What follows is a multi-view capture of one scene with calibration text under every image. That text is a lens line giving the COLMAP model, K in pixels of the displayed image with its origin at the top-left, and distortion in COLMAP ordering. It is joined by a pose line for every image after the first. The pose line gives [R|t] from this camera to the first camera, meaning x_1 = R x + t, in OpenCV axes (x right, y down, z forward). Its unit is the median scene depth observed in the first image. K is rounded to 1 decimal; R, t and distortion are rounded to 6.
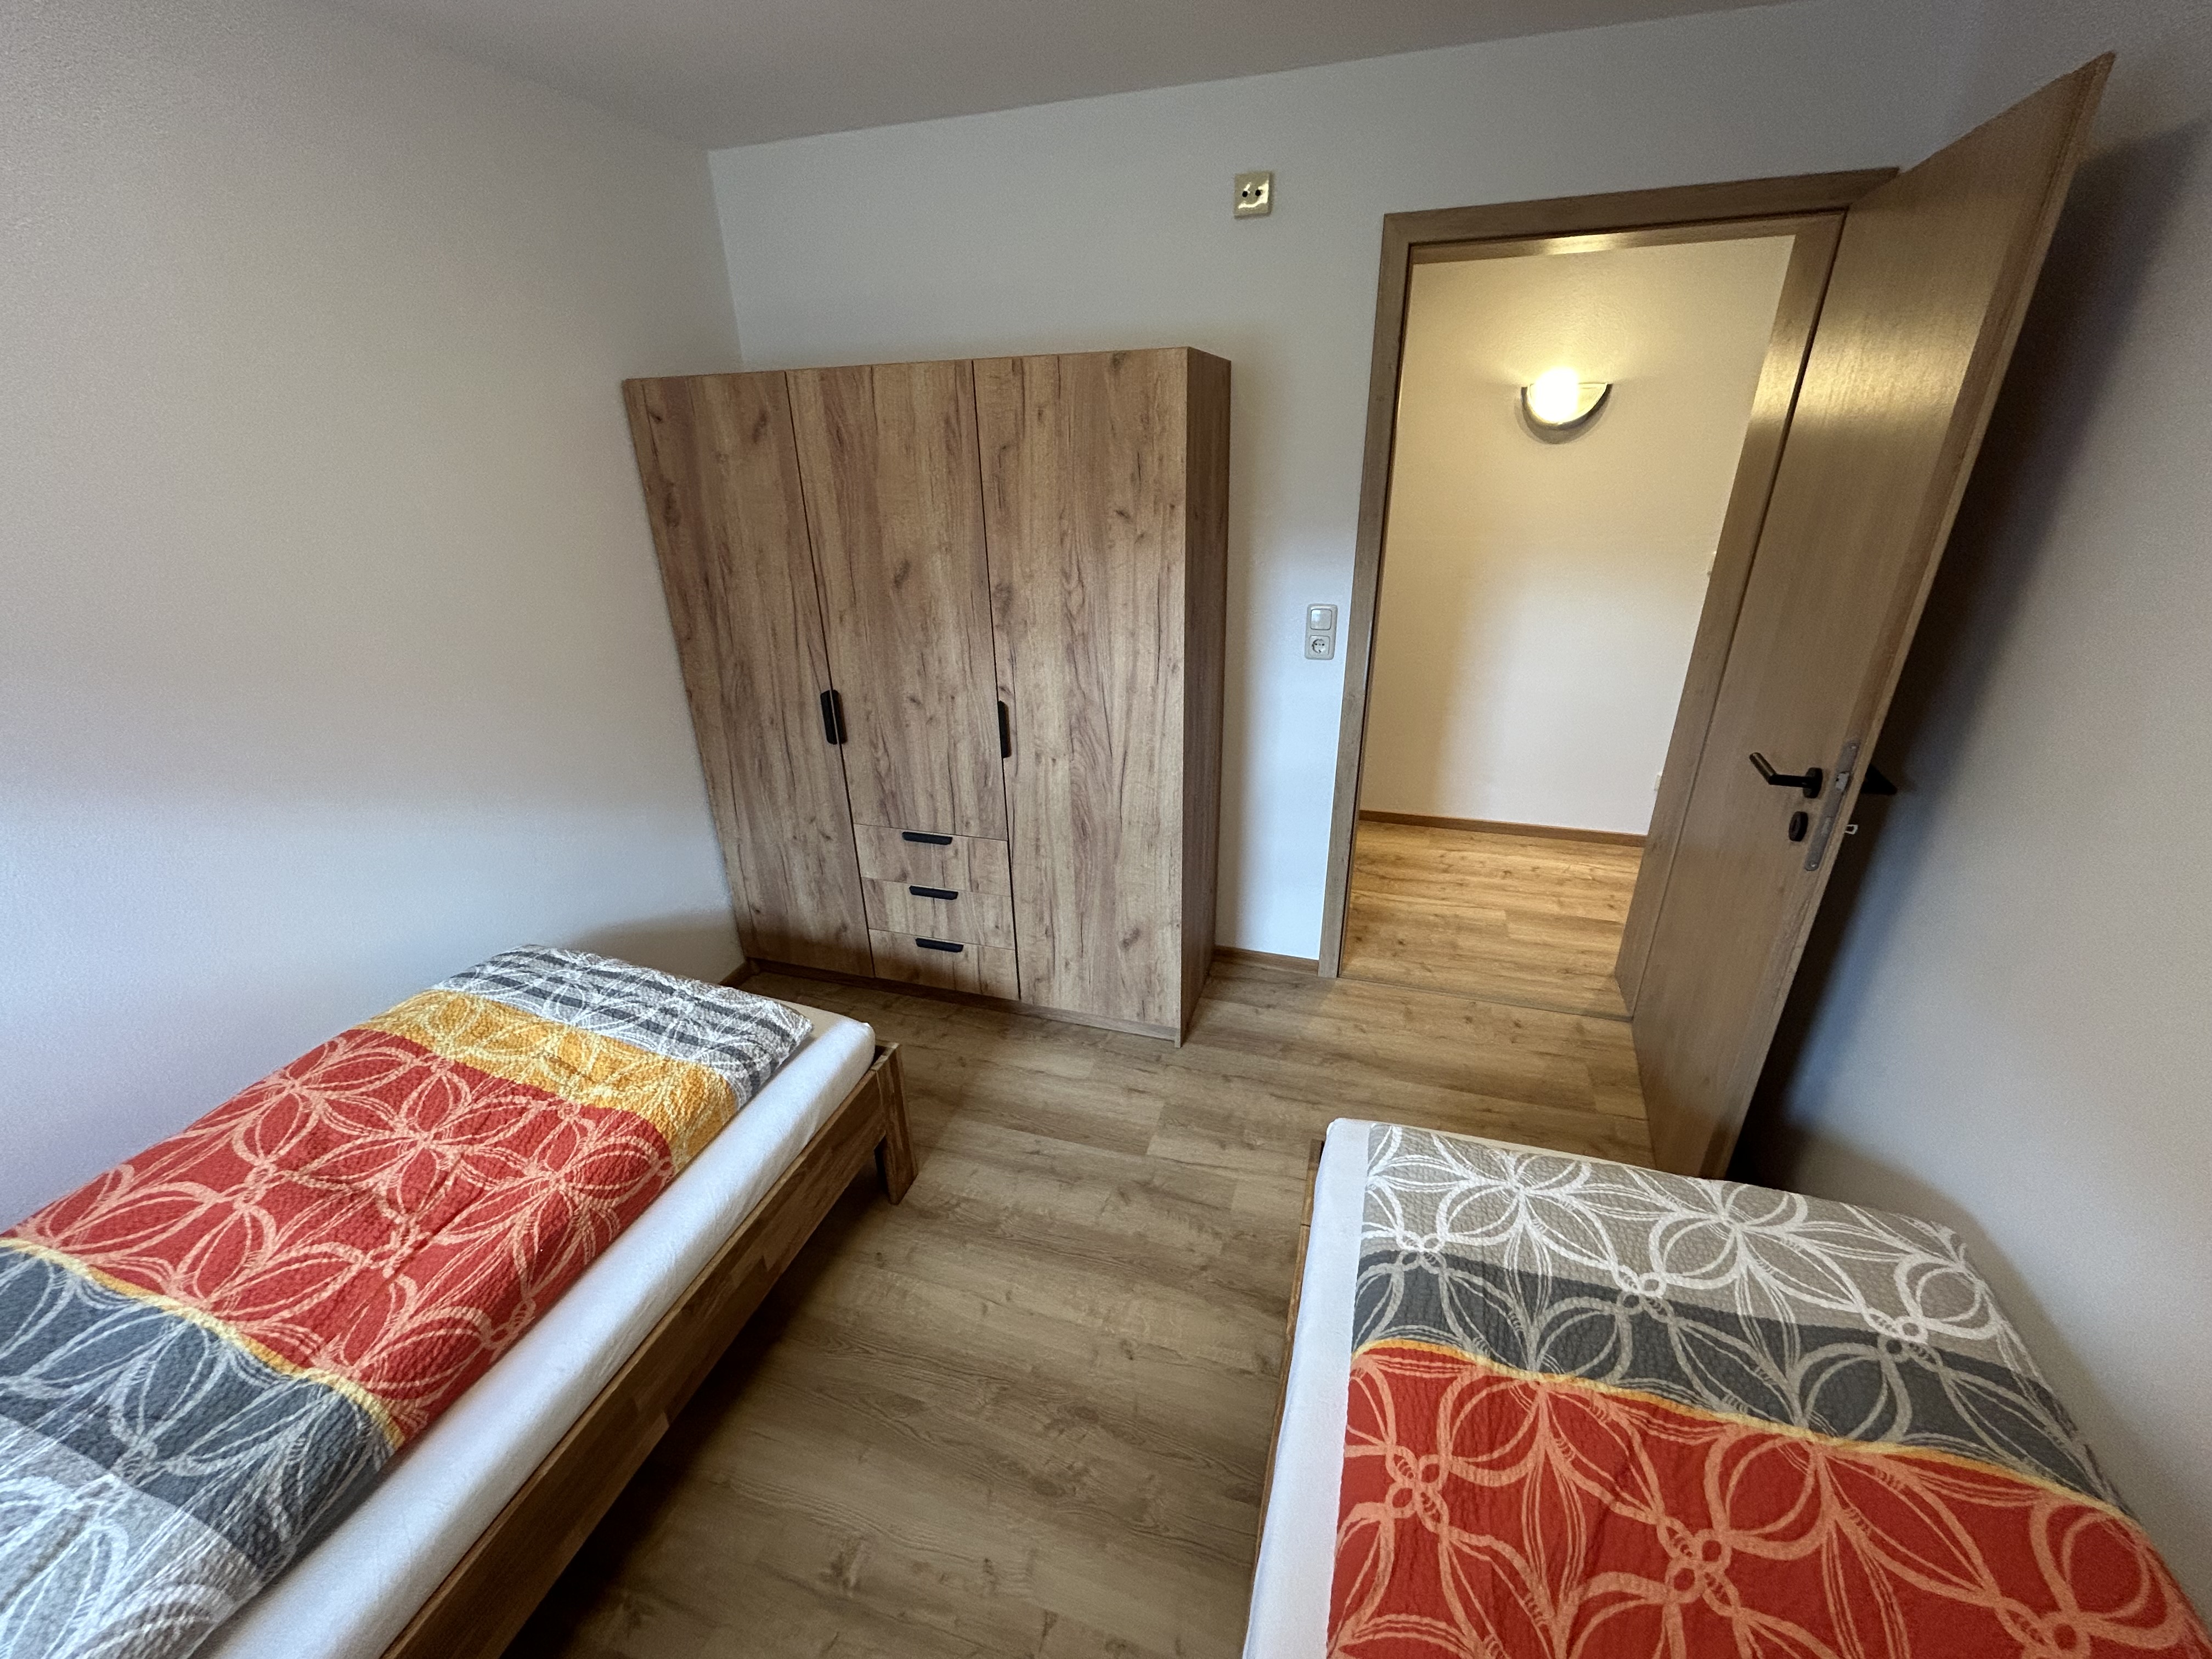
lens RADIAL K [[898.8, 0, 1101.0], [0, 898.8, 829.1], [0, 0, 1]] dist [-0.003367, -0.000091]
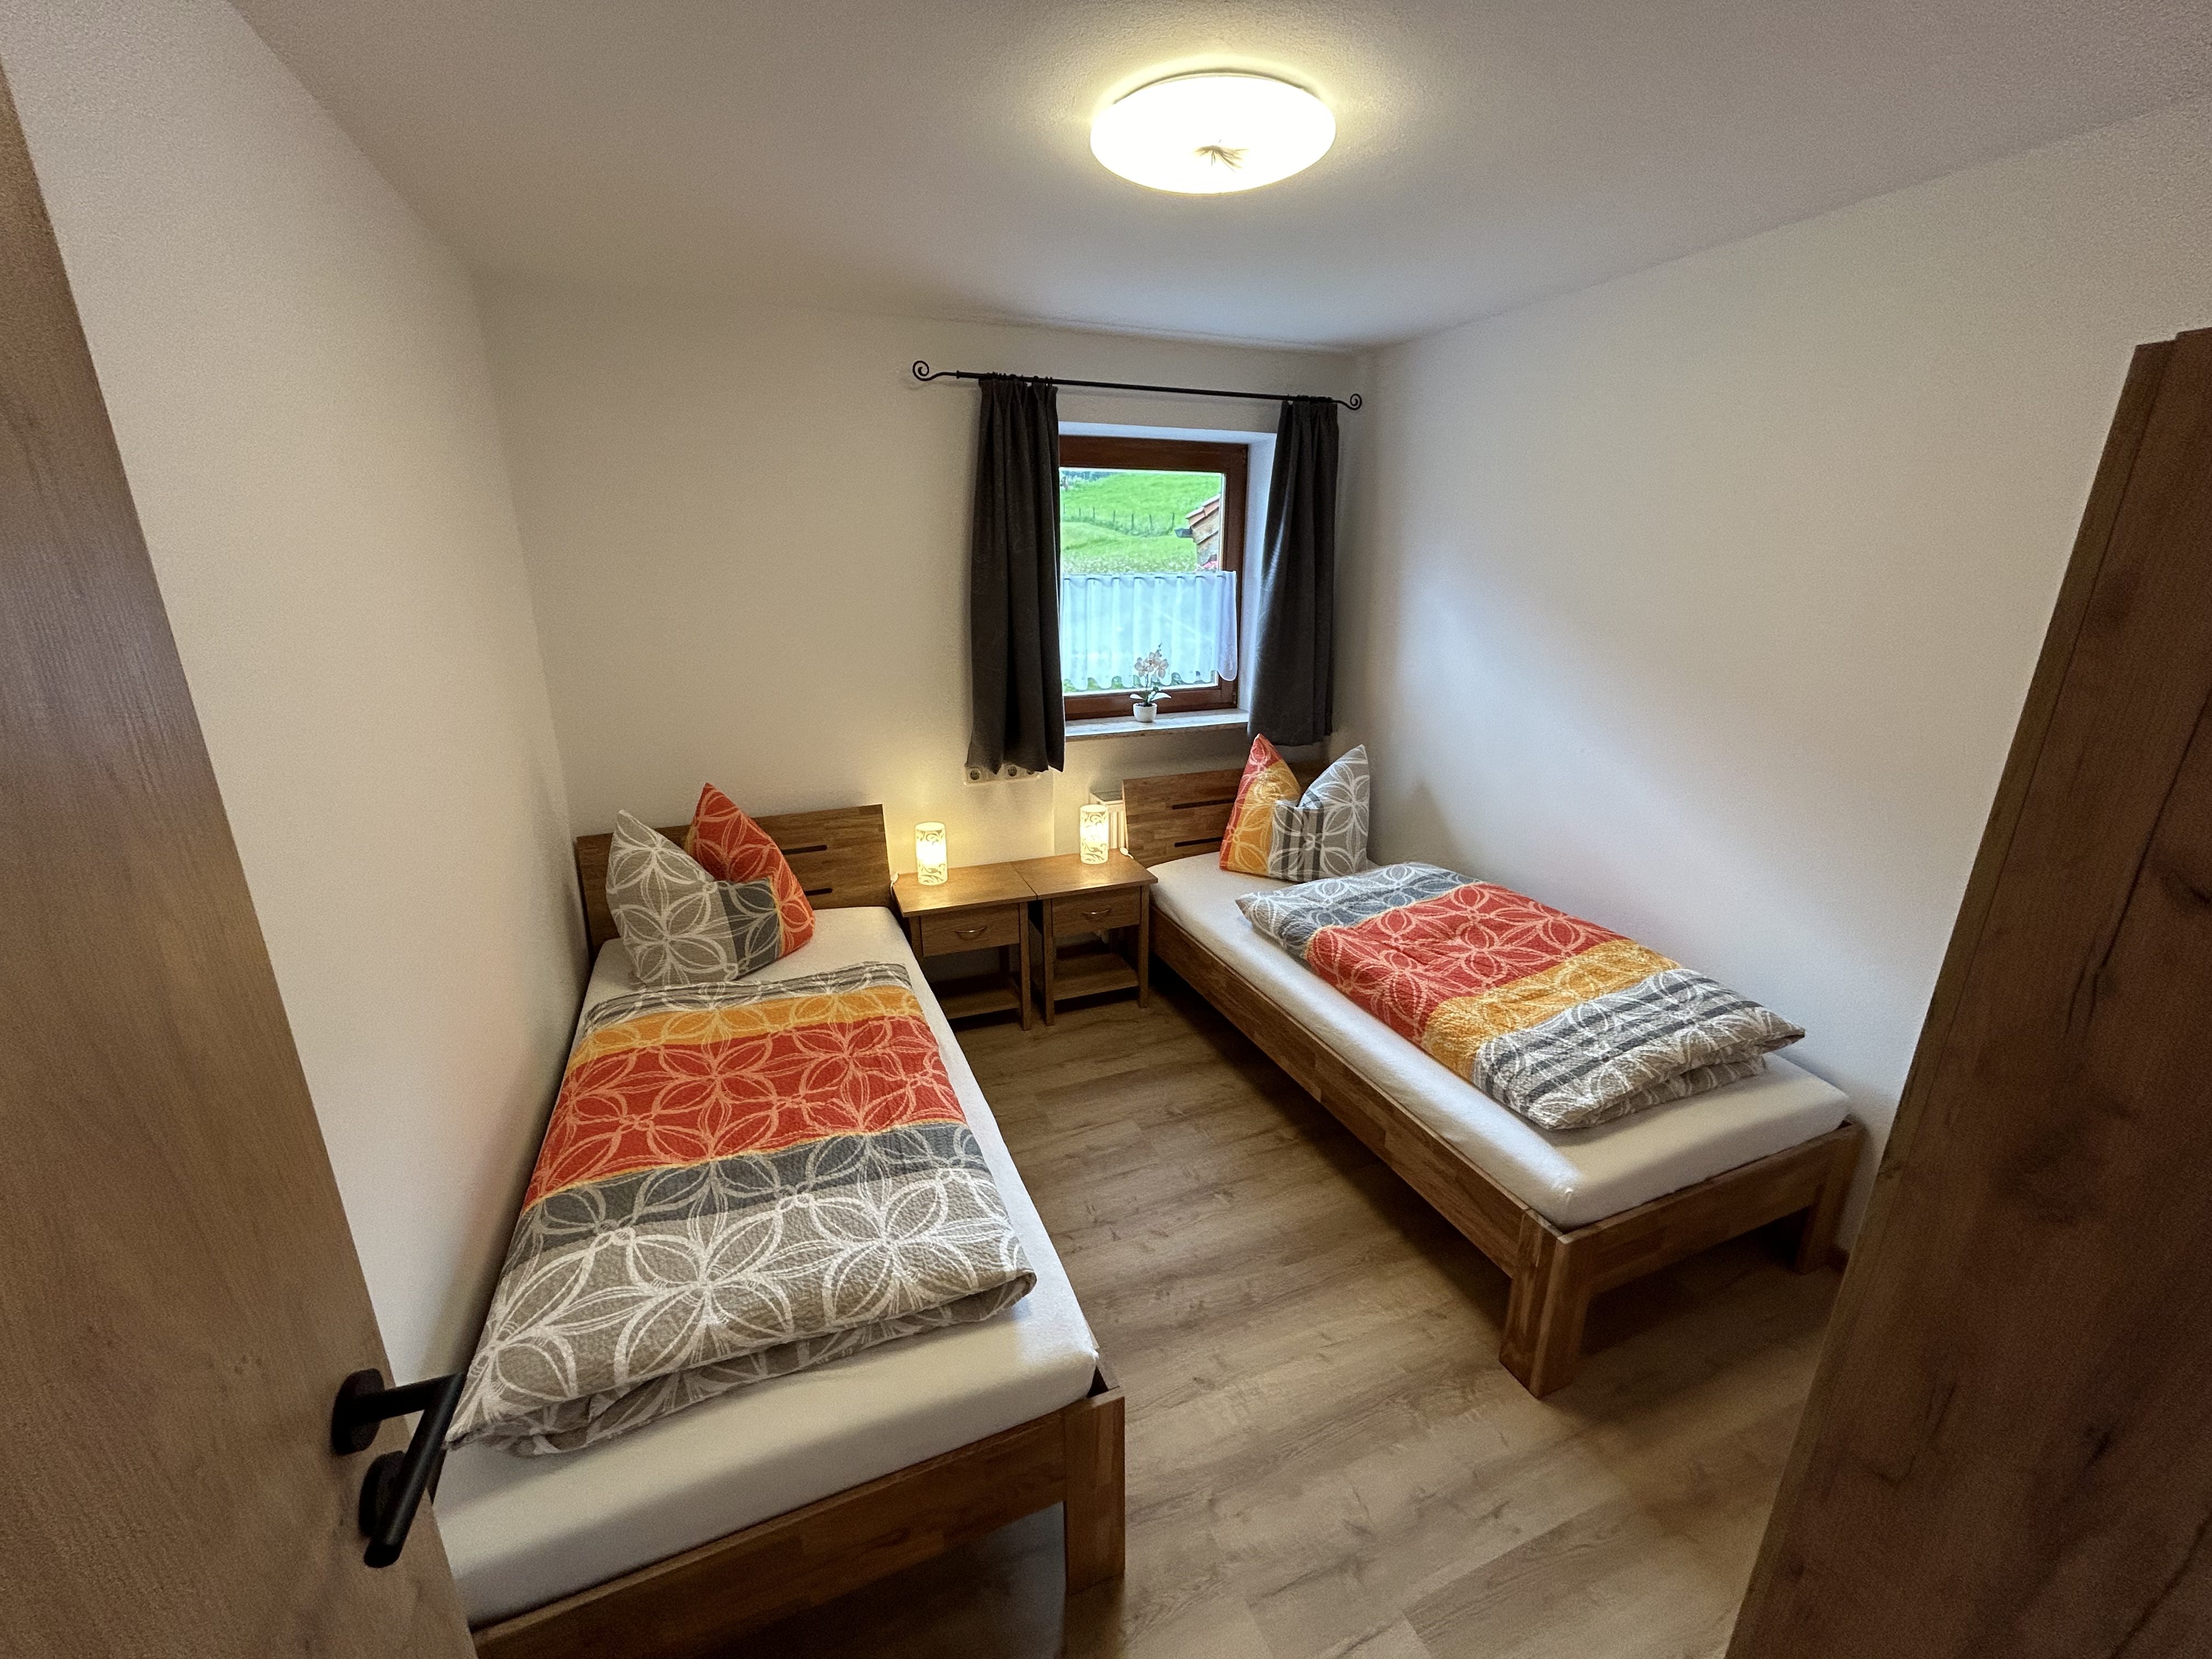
lens RADIAL K [[898.8, 0, 1101.0], [0, 898.8, 829.1], [0, 0, 1]] dist [-0.003367, -0.000091]
pose [[-0.767416, 0.215035, -0.604013, 0.752046], [-0.243141, 0.774102, 0.584507, -0.632587], [0.593258, 0.595421, -0.541774, 1.331454]]
